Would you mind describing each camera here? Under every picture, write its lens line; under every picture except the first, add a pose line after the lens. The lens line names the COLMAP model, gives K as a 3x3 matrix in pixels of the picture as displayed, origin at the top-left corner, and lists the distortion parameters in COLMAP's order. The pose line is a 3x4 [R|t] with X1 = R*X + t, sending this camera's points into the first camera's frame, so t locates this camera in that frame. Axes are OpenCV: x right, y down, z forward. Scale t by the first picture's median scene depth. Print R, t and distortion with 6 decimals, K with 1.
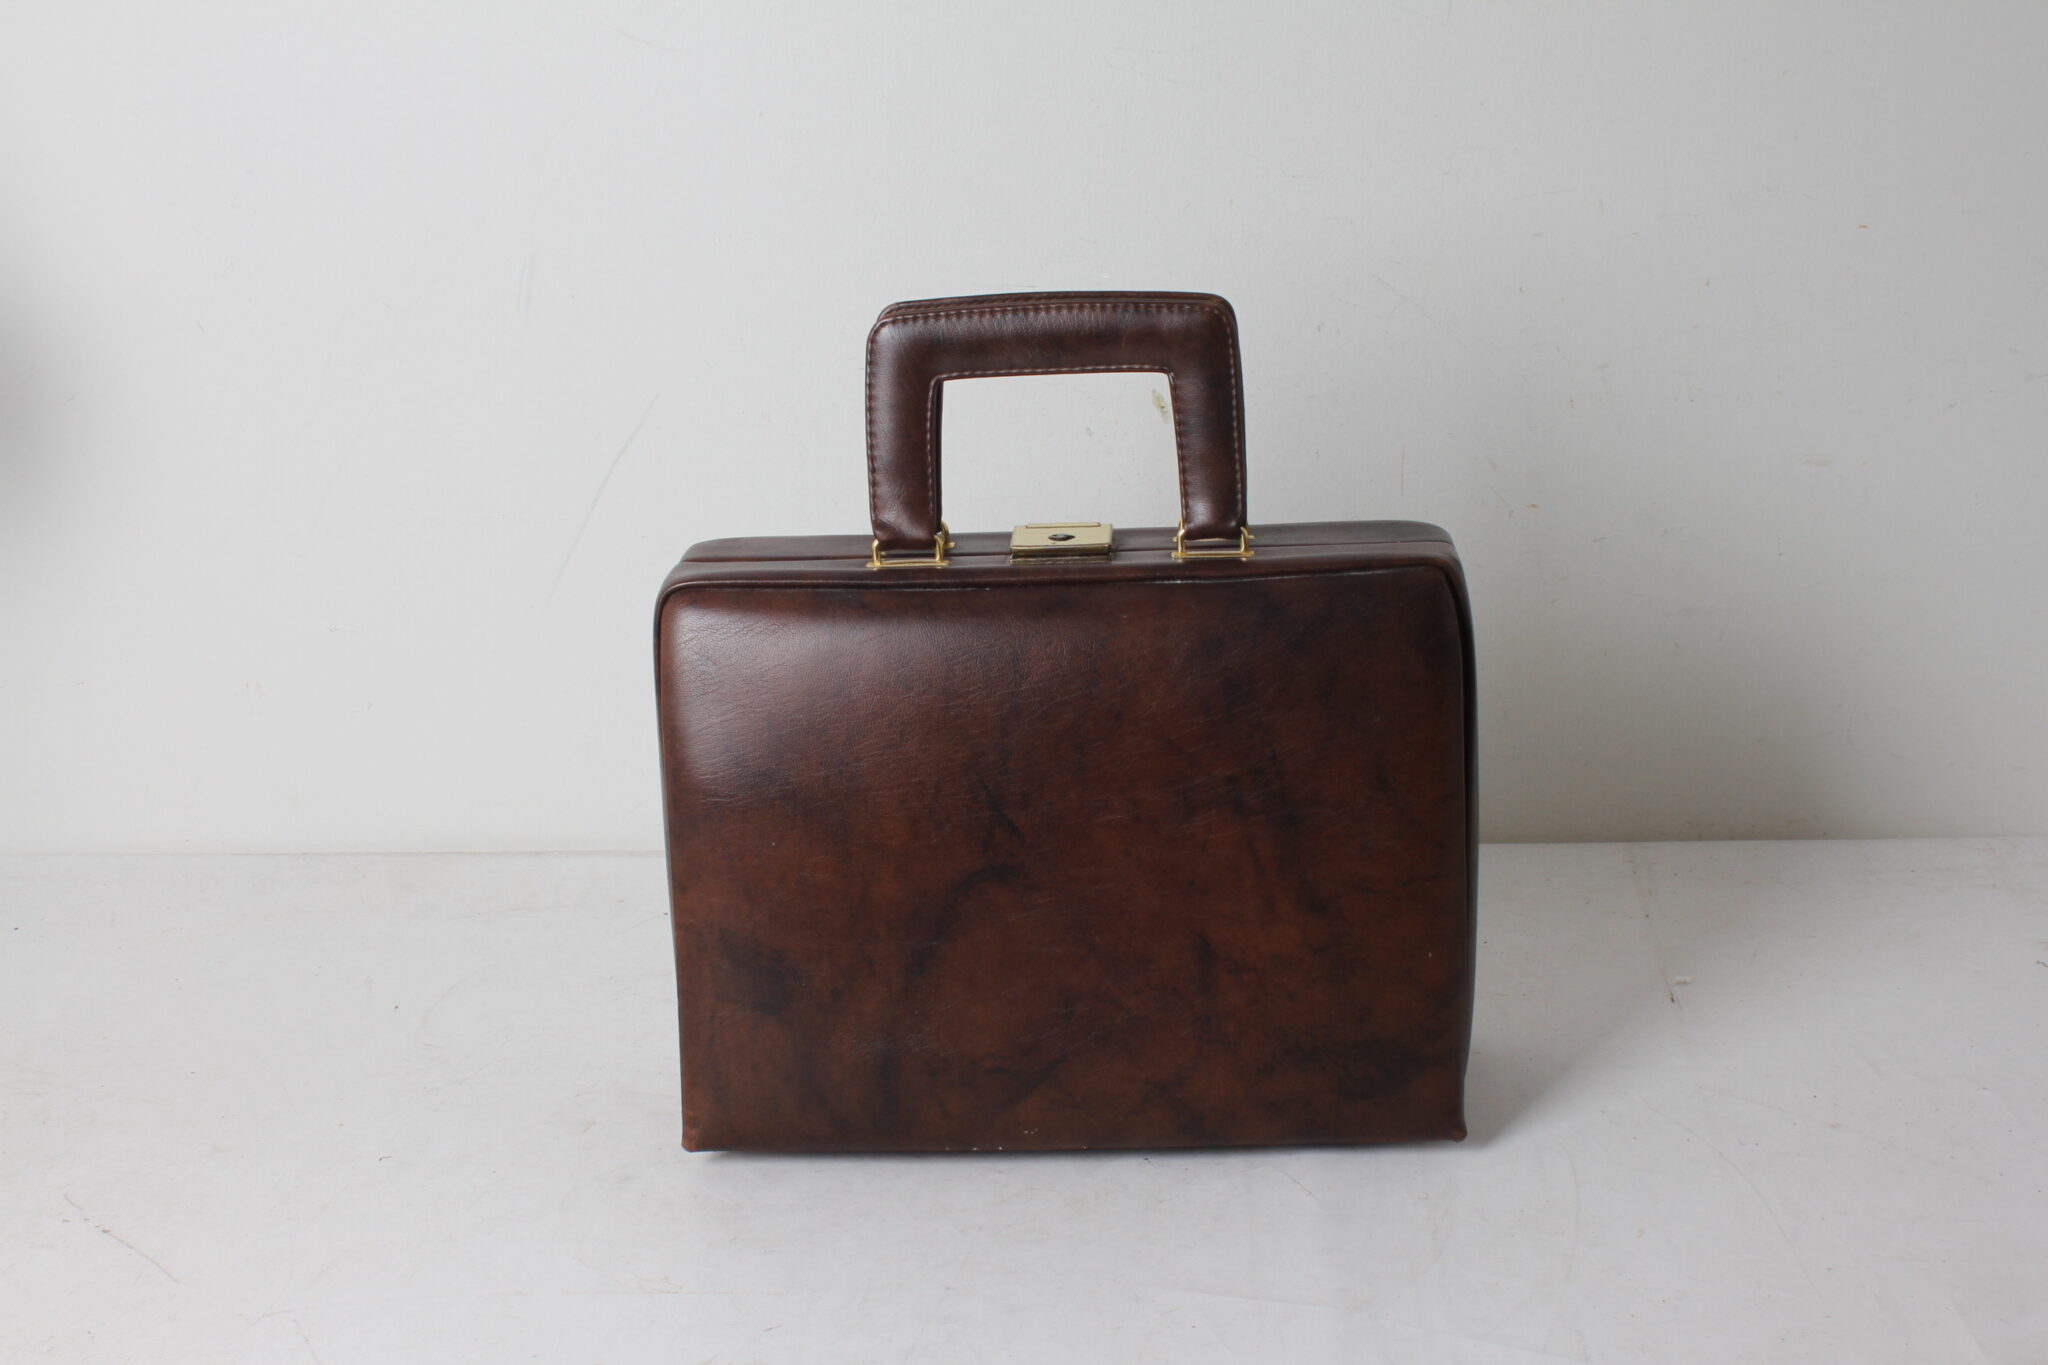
lens RADIAL K [[2926.9, 0, 1024.0], [0, 2926.9, 682.5], [0, 0, 1]] dist [-0.140049, 0.089883]
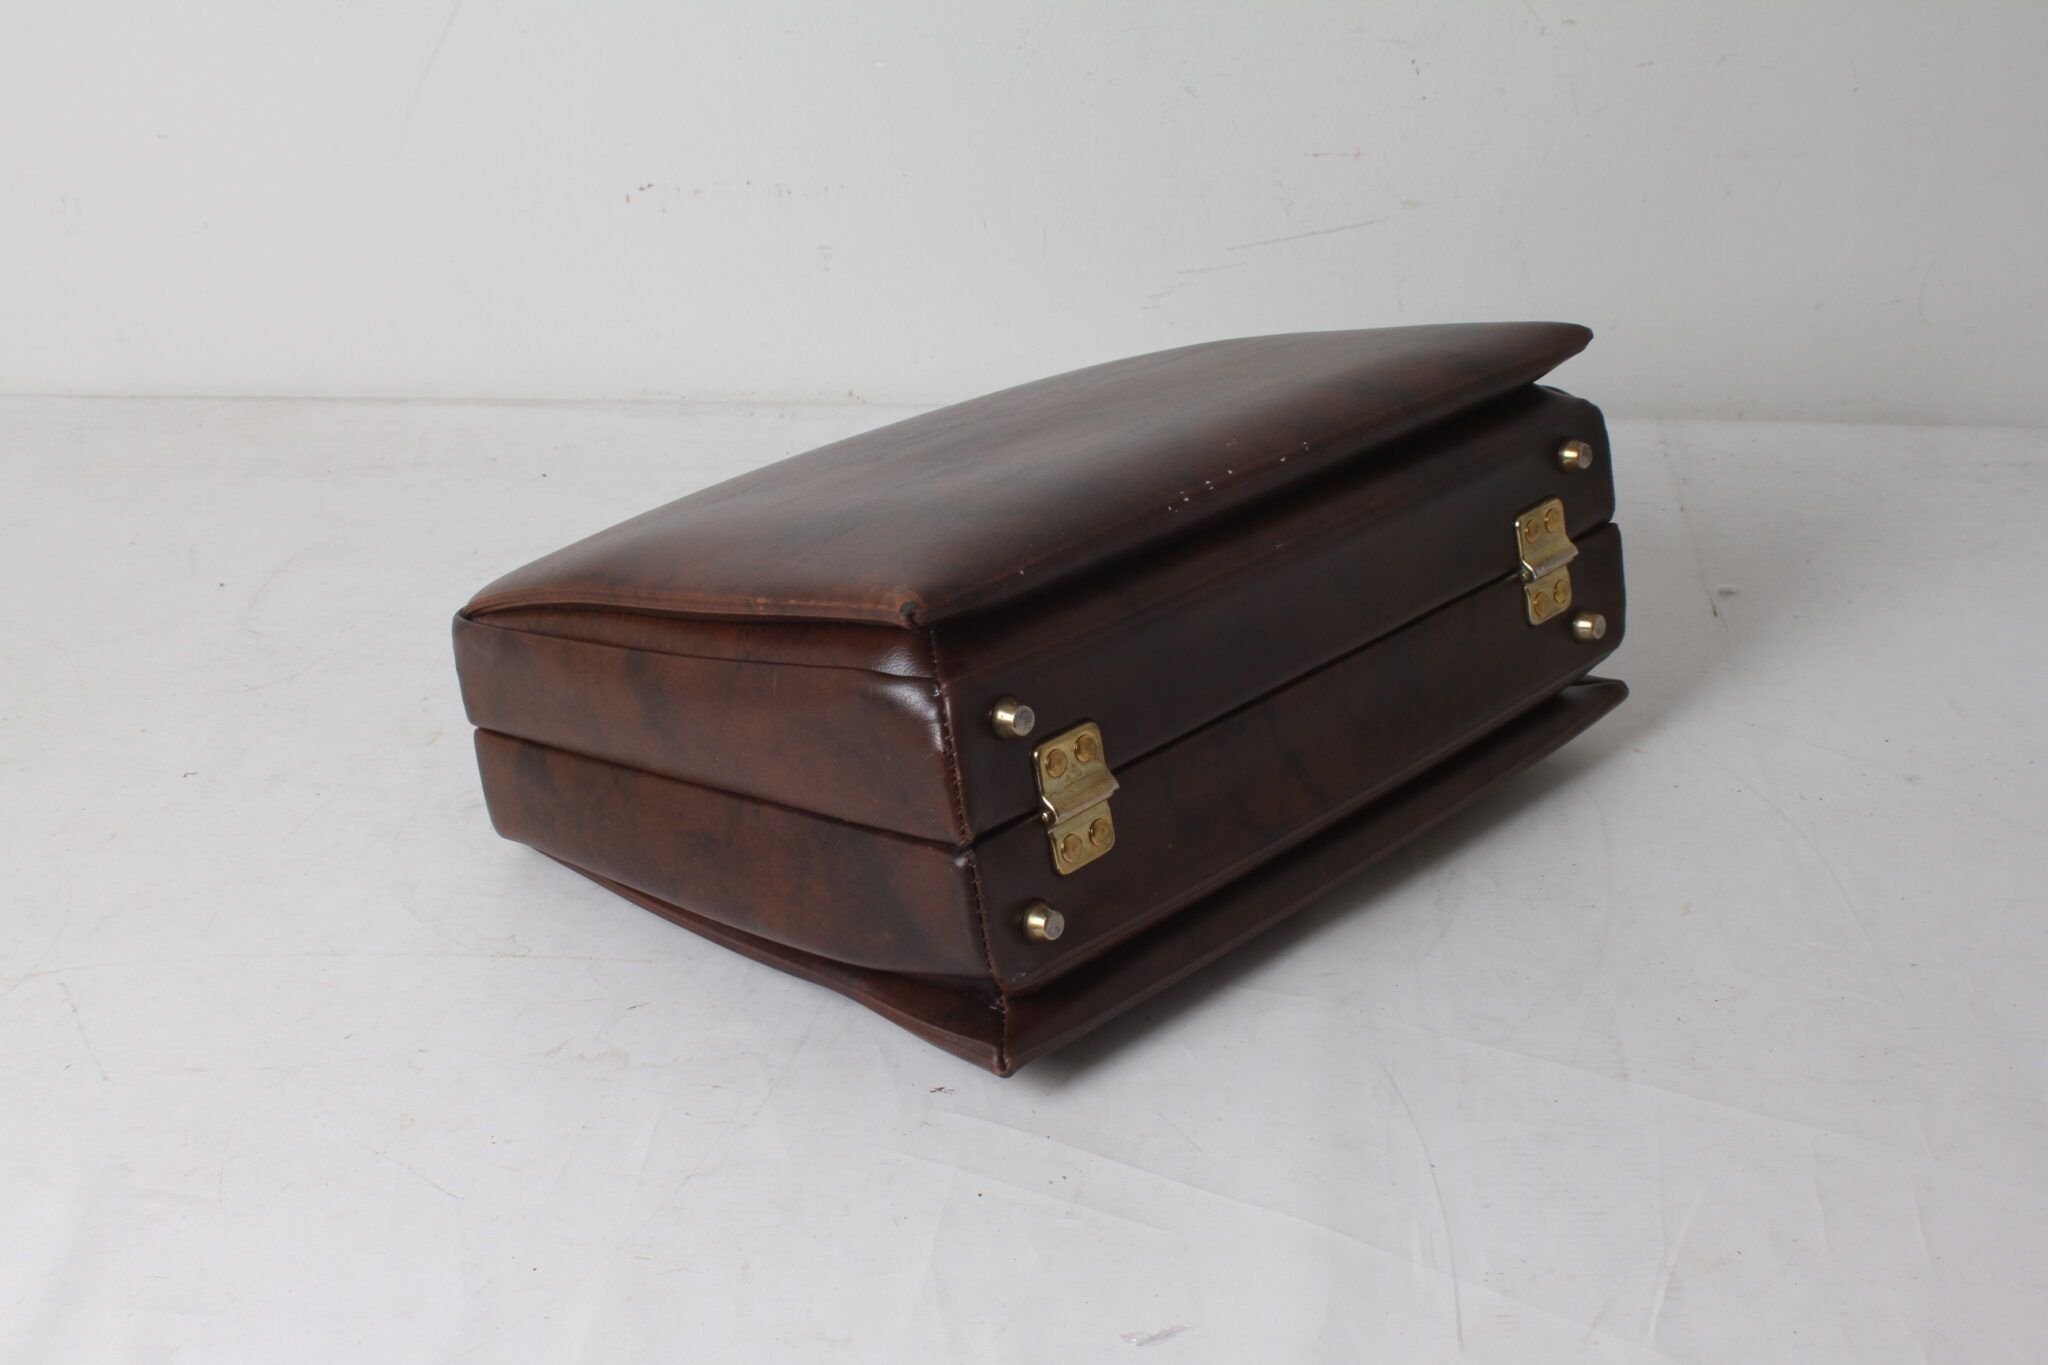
lens RADIAL K [[2910.0, 0, 1024.0], [0, 2910.0, 682.5], [0, 0, 1]] dist [-0.142348, 0.079732]
pose [[0.999573, 0.022264, 0.018915, 0.004886], [-0.025073, 0.986092, 0.164300, -0.005395], [-0.014994, -0.164704, 0.986229, 0.175287]]
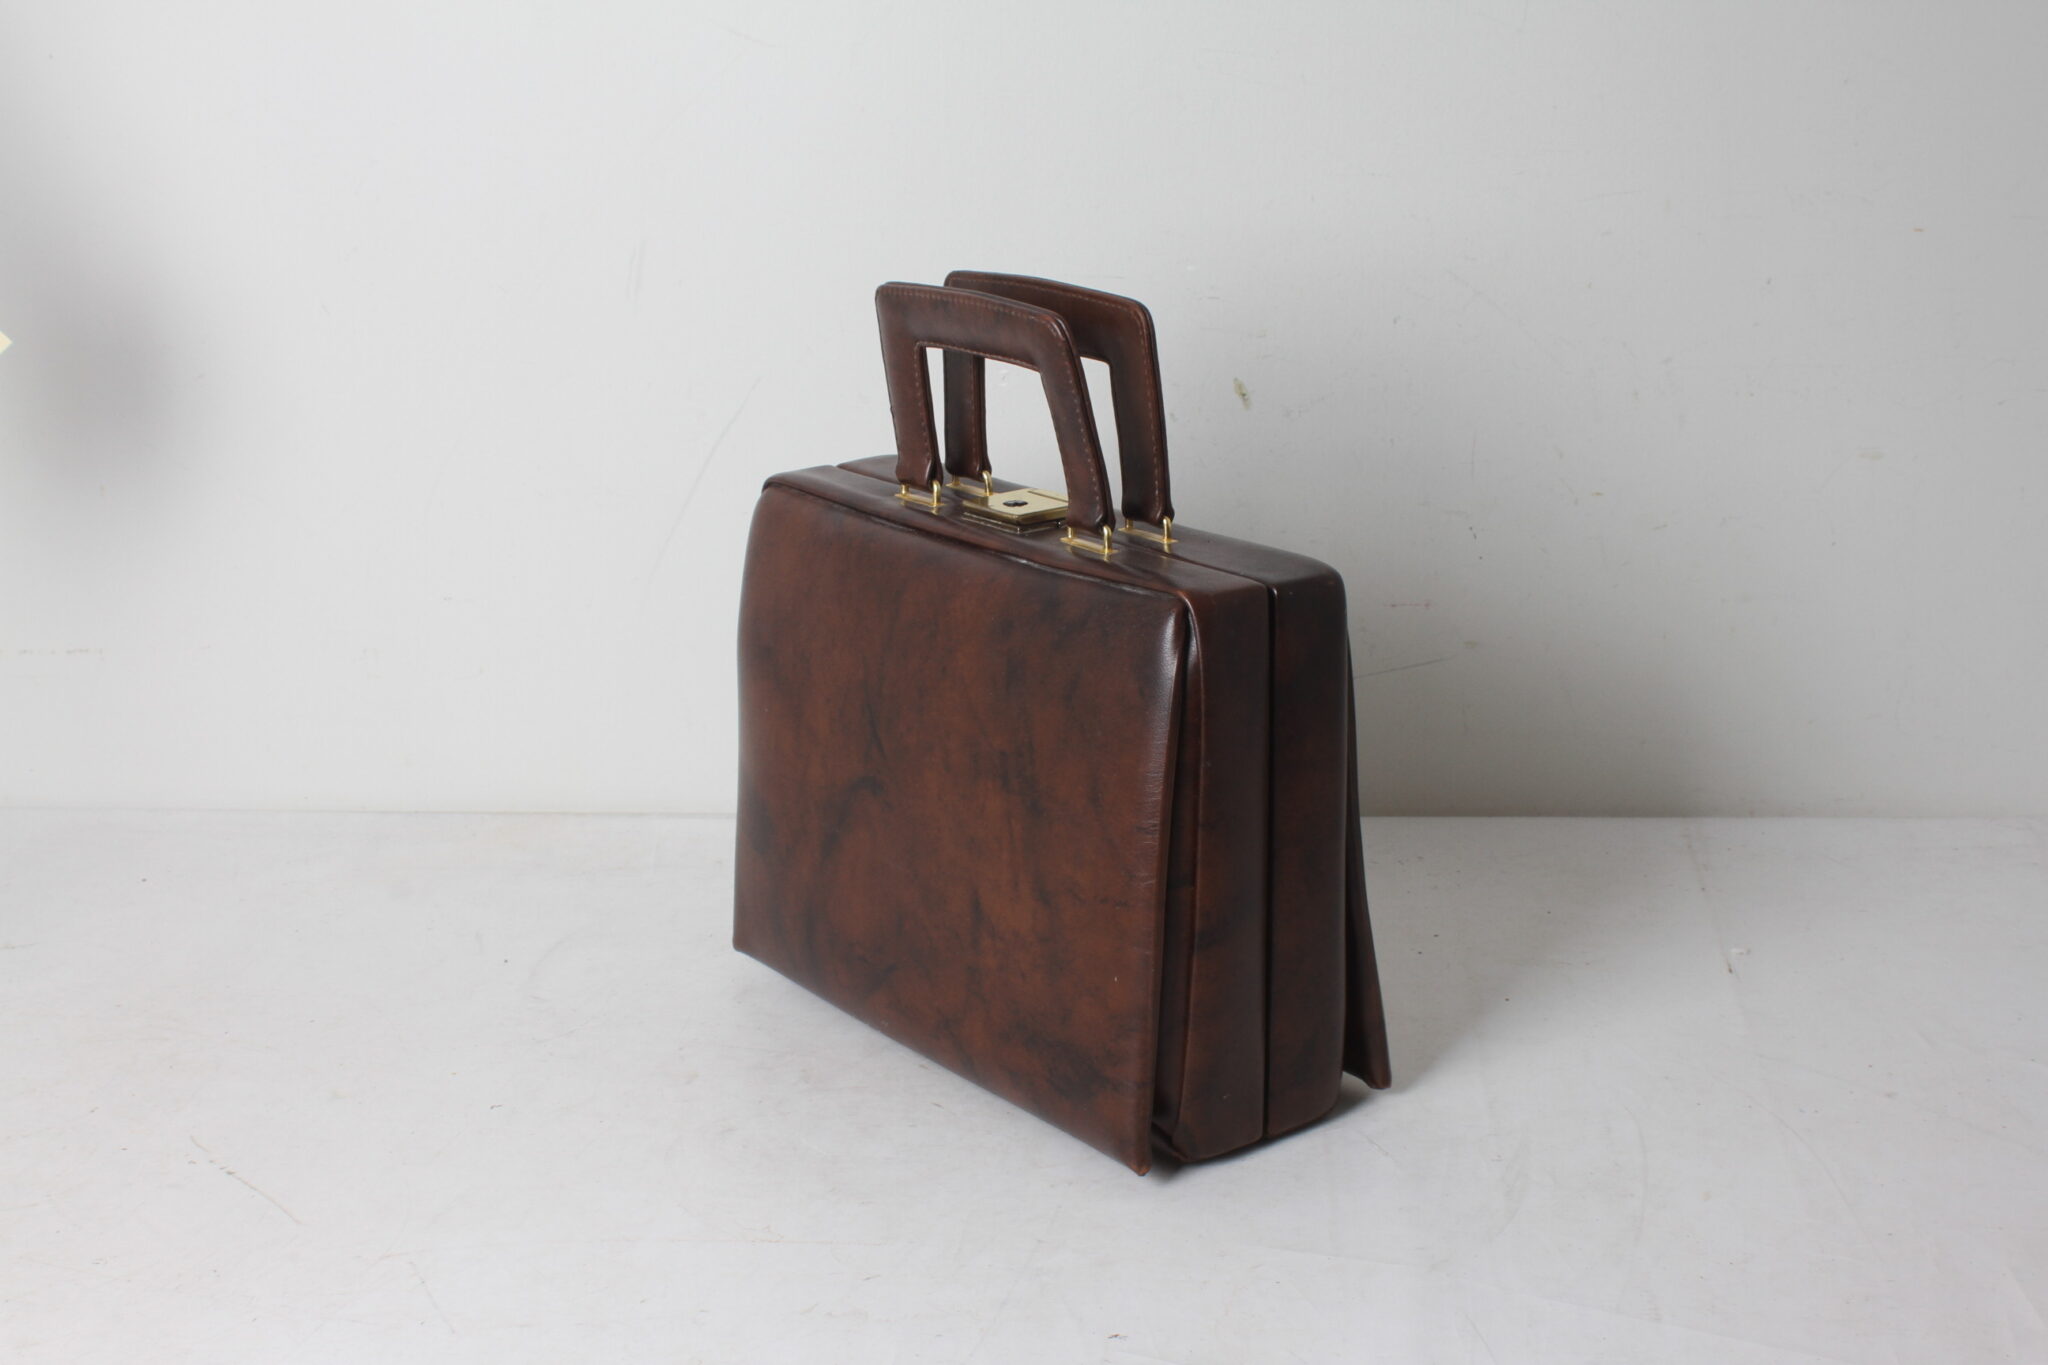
lens RADIAL K [[2740.6, 0, 1024.0], [0, 2740.6, 682.5], [0, 0, 1]] dist [-0.160786, 0.105439]
pose [[0.999761, 0.012443, -0.017967, -0.014886], [-0.012255, 0.999869, 0.010528, -0.001097], [0.018096, -0.010306, 0.999783, 0.027682]]
